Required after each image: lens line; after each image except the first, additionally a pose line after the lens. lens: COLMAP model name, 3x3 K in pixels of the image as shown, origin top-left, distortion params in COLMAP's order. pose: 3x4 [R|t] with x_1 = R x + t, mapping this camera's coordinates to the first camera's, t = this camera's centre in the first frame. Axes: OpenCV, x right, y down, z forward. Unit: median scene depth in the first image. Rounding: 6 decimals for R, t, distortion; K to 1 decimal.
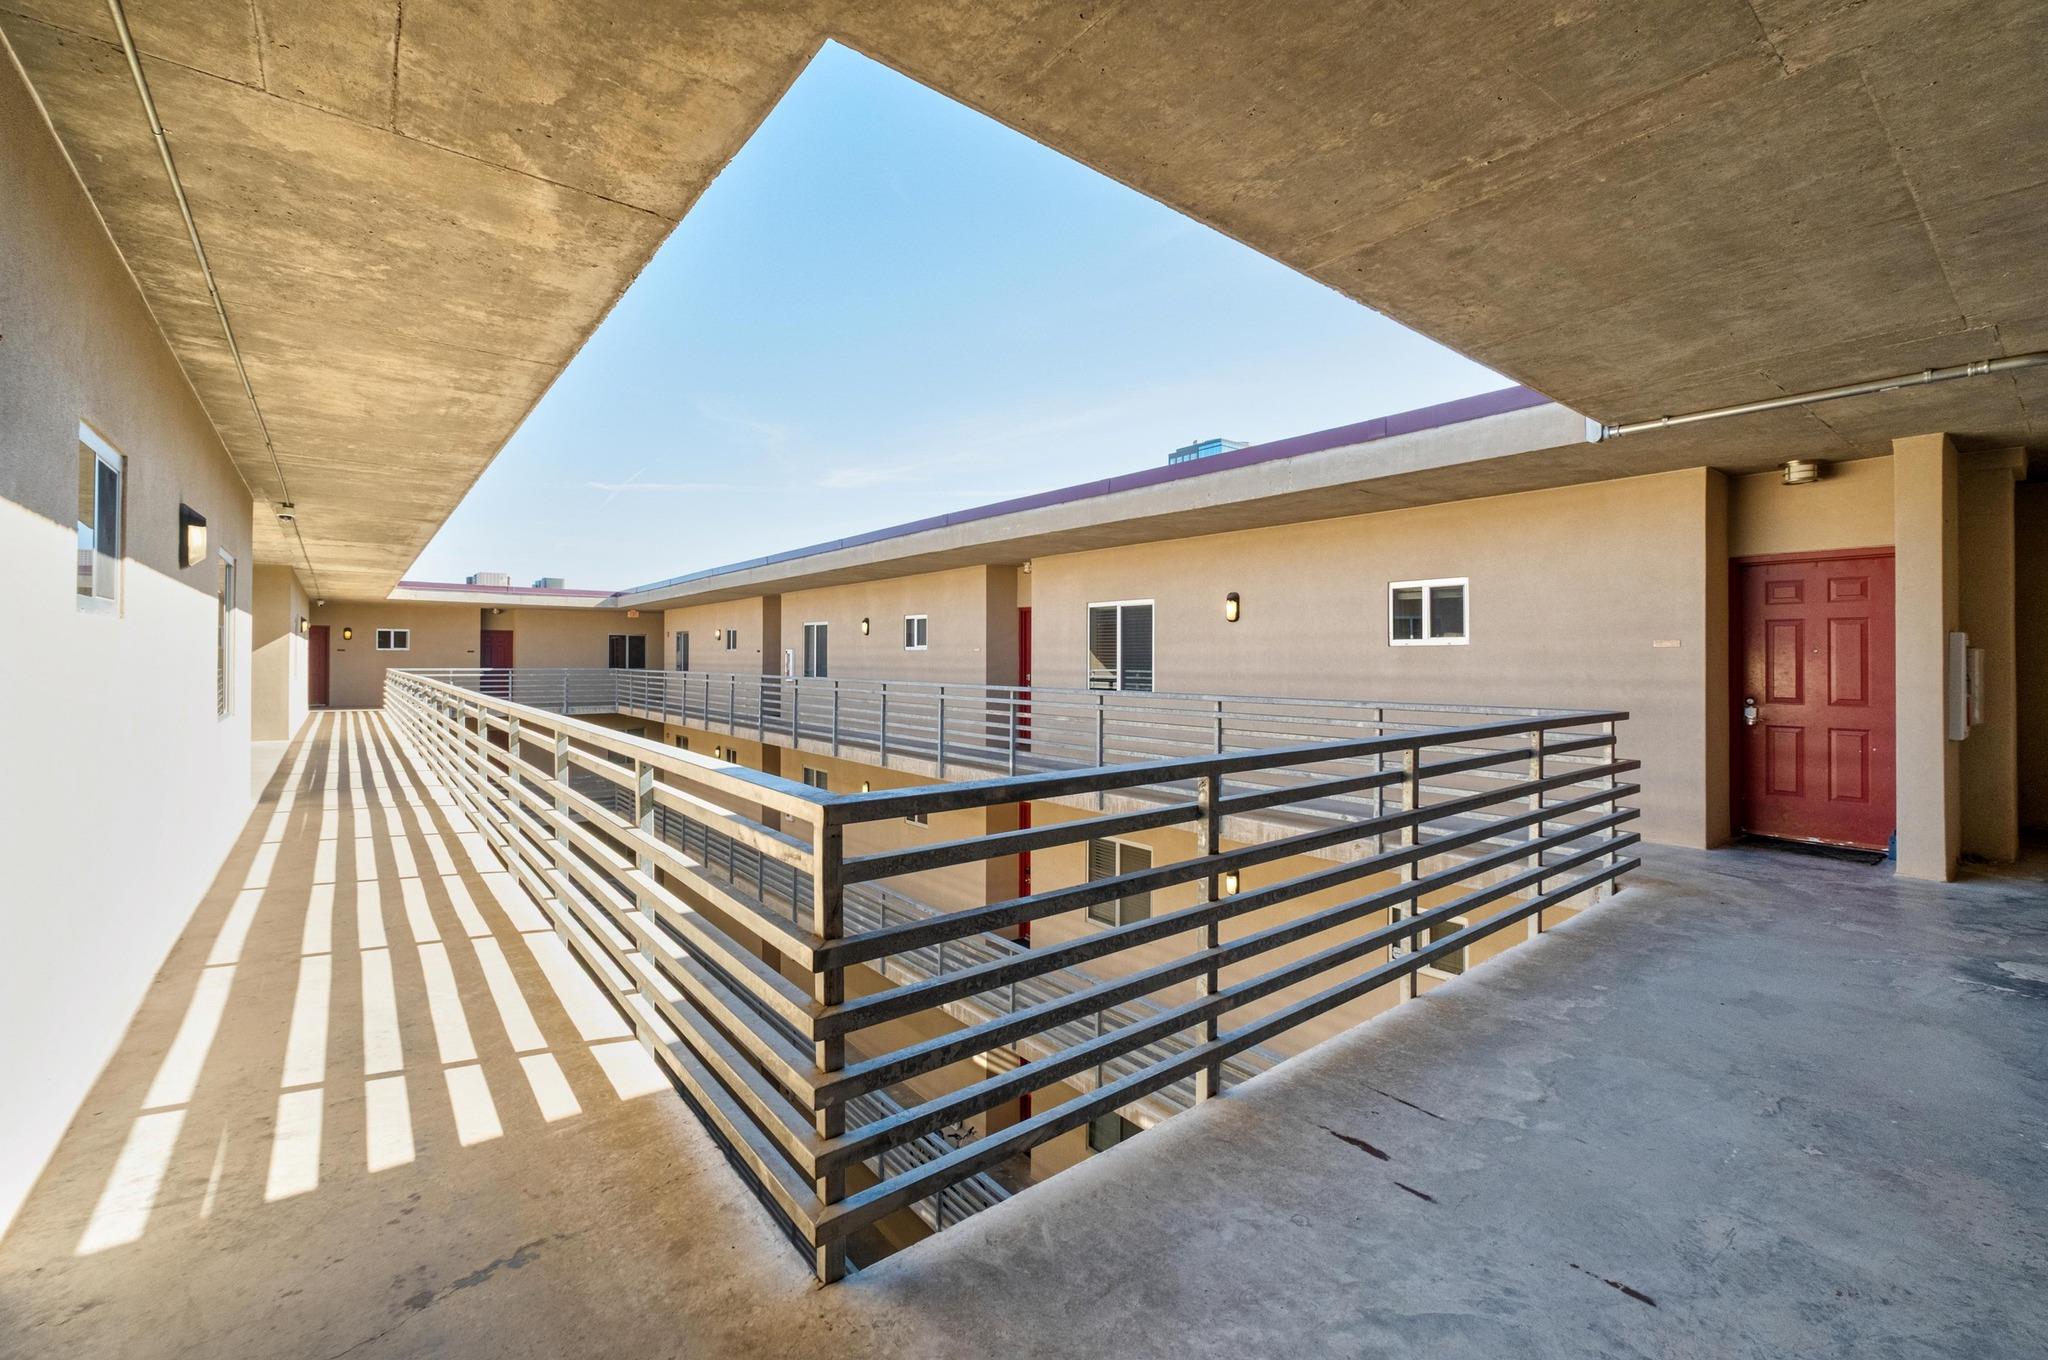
lens RADIAL K [[858.4, 0, 1033.0], [0, 858.4, 643.3], [0, 0, 1]] dist [-0.014908, 0.008139]
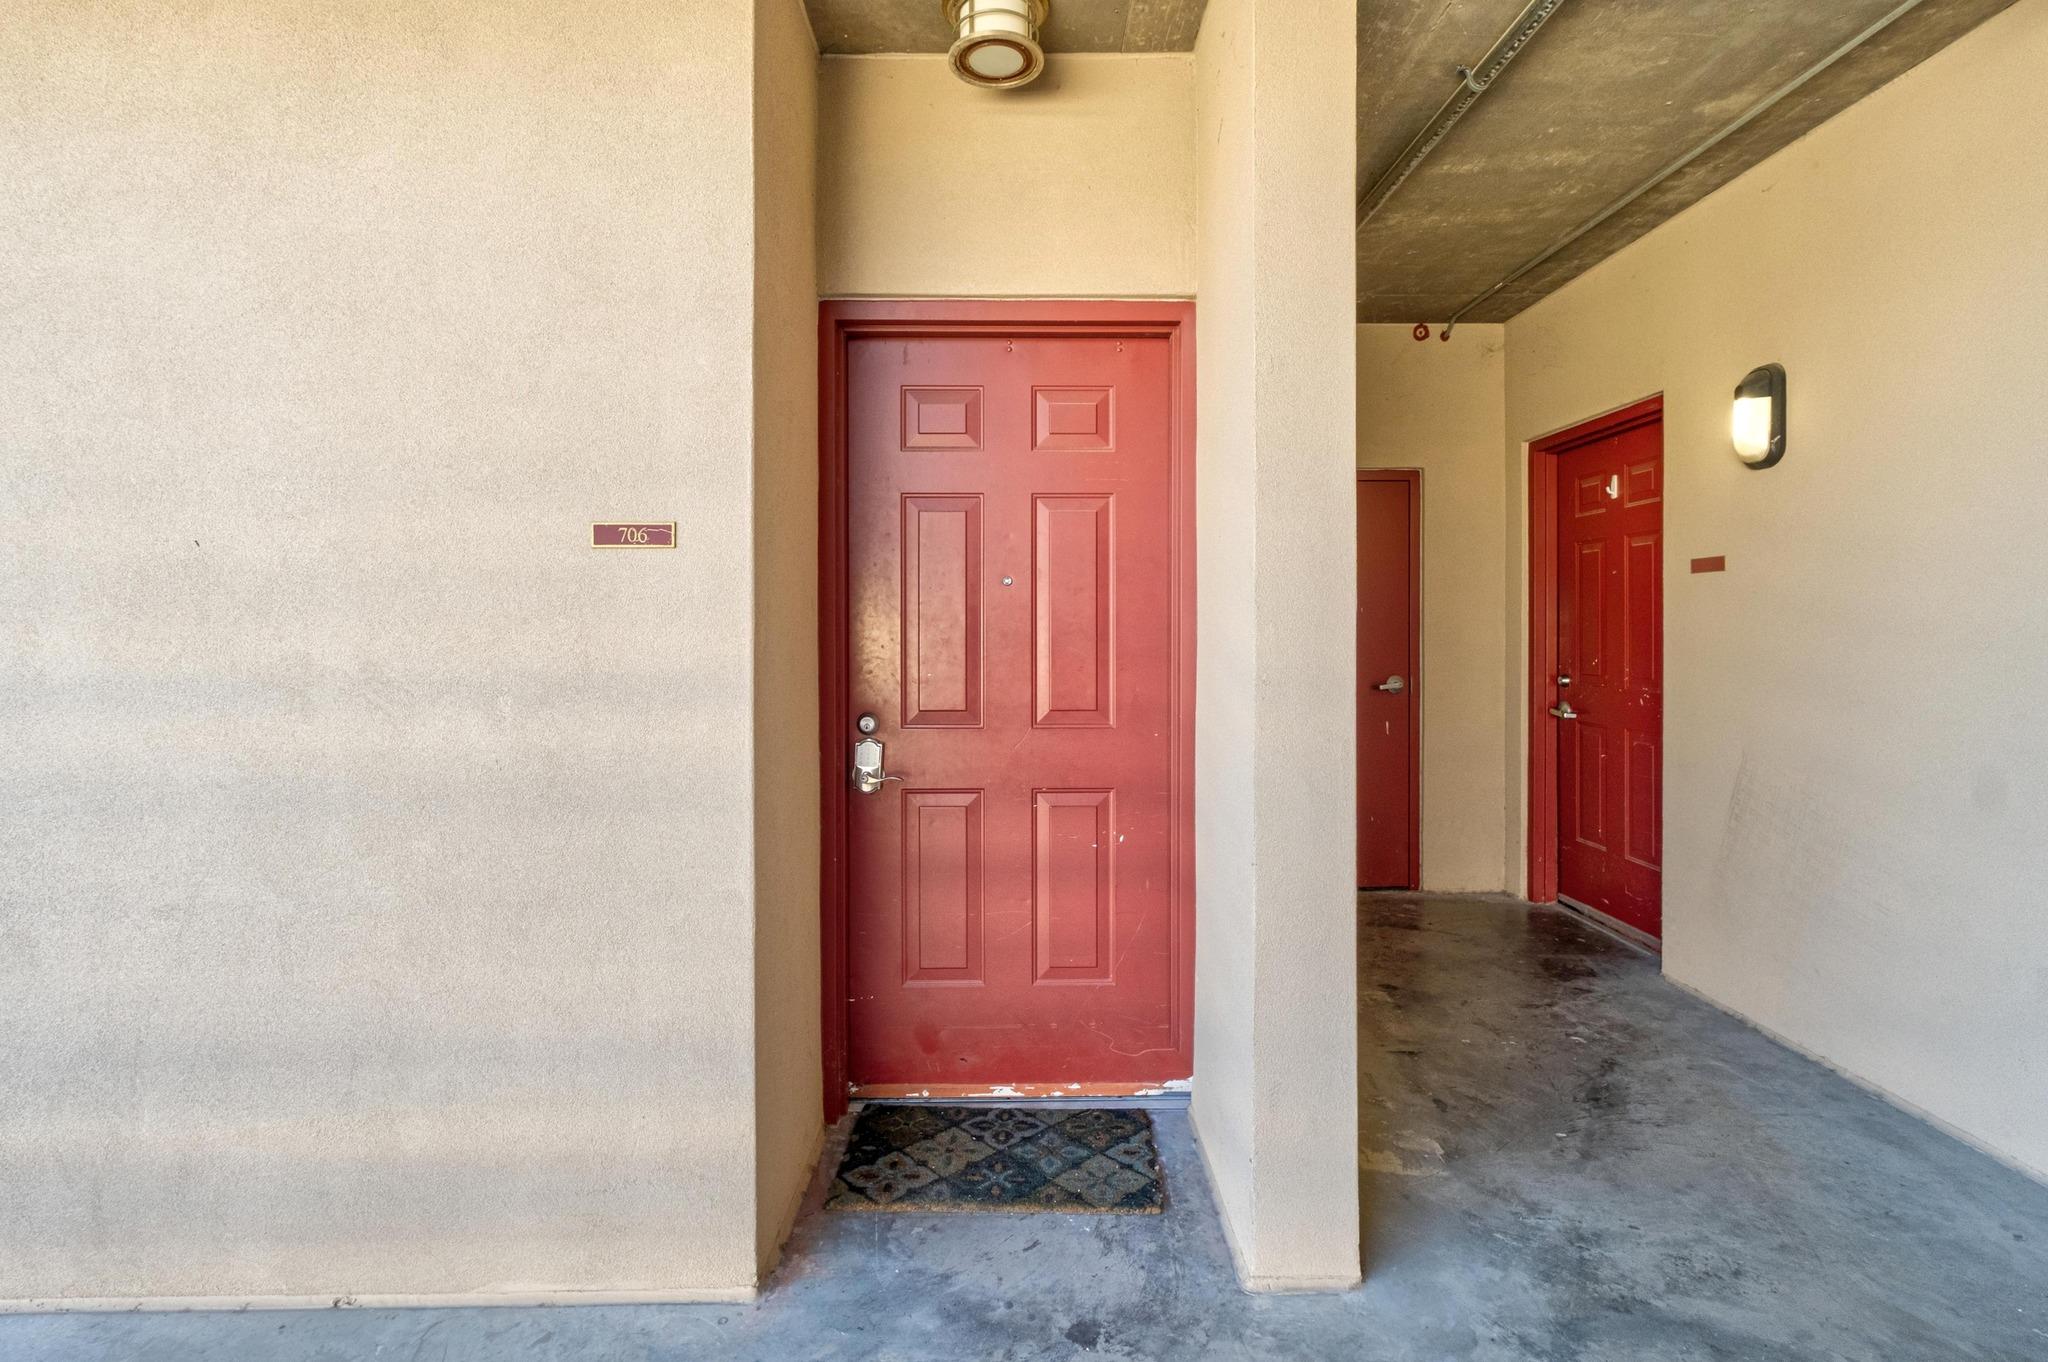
lens RADIAL K [[990.6, 0, 1026.0], [0, 990.6, 636.7], [0, 0, 1]] dist [-0.000150, 0.000021]
pose [[0.609847, -0.005197, 0.792502, 0.579809], [-0.007712, 0.999892, 0.012492, 0.027633], [-0.792481, -0.013730, 0.609742, 0.725802]]
